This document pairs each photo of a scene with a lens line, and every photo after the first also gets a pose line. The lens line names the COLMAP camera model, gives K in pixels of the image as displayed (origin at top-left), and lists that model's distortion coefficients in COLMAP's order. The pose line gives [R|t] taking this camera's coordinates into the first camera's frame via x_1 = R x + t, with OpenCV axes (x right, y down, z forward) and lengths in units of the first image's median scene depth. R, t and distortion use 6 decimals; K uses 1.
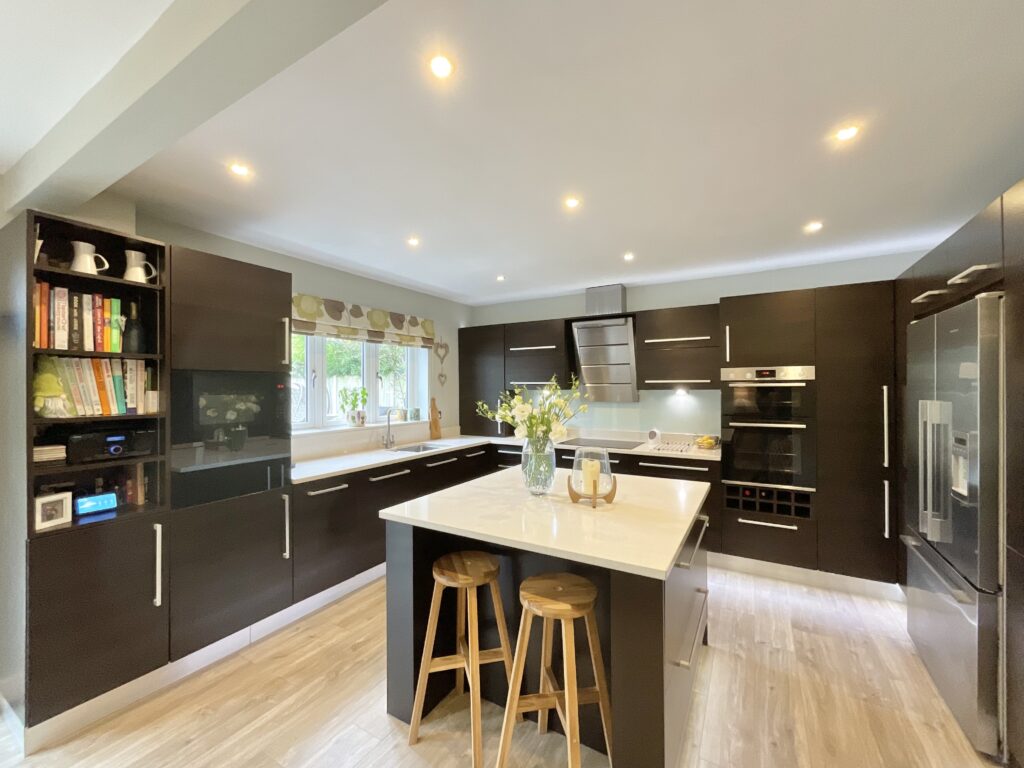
lens RADIAL K [[422.4, 0, 509.0], [0, 422.4, 384.9], [0, 0, 1]] dist [0.004802, 0.000936]
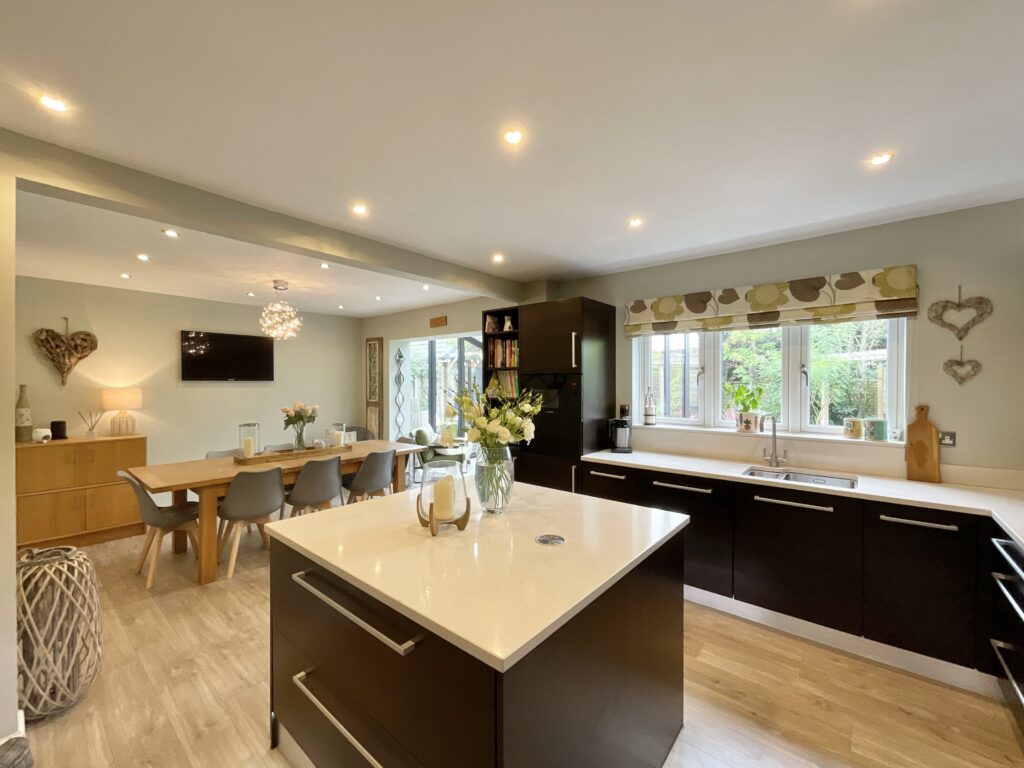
lens RADIAL K [[422.4, 0, 509.7], [0, 422.4, 385.1], [0, 0, 1]] dist [0.004802, 0.000936]
pose [[-0.168887, 0.013930, -0.985537, 0.507797], [0.009327, 0.999878, 0.012535, -0.007752], [0.985591, -0.007075, -0.168996, 0.638543]]
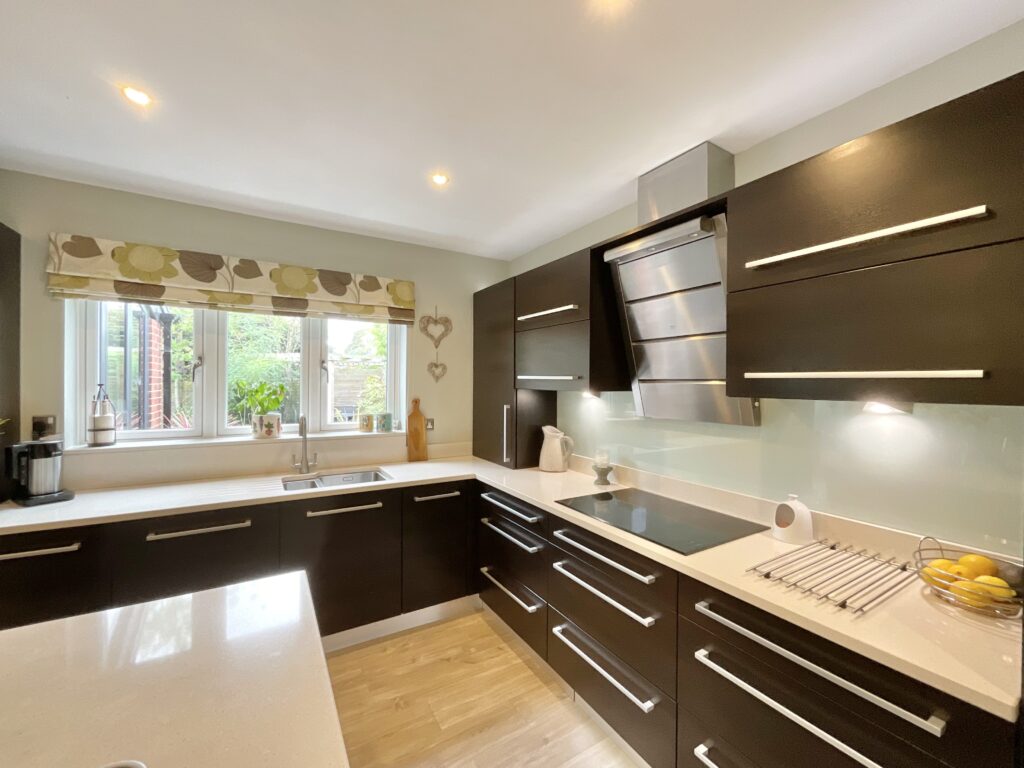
lens RADIAL K [[422.4, 0, 509.3], [0, 422.4, 386.1], [0, 0, 1]] dist [0.004802, 0.000936]
pose [[0.877664, 0.018238, -0.478928, 0.302308], [-0.011626, 0.999792, 0.016768, -0.002140], [0.479135, -0.009149, 0.877694, 0.546354]]
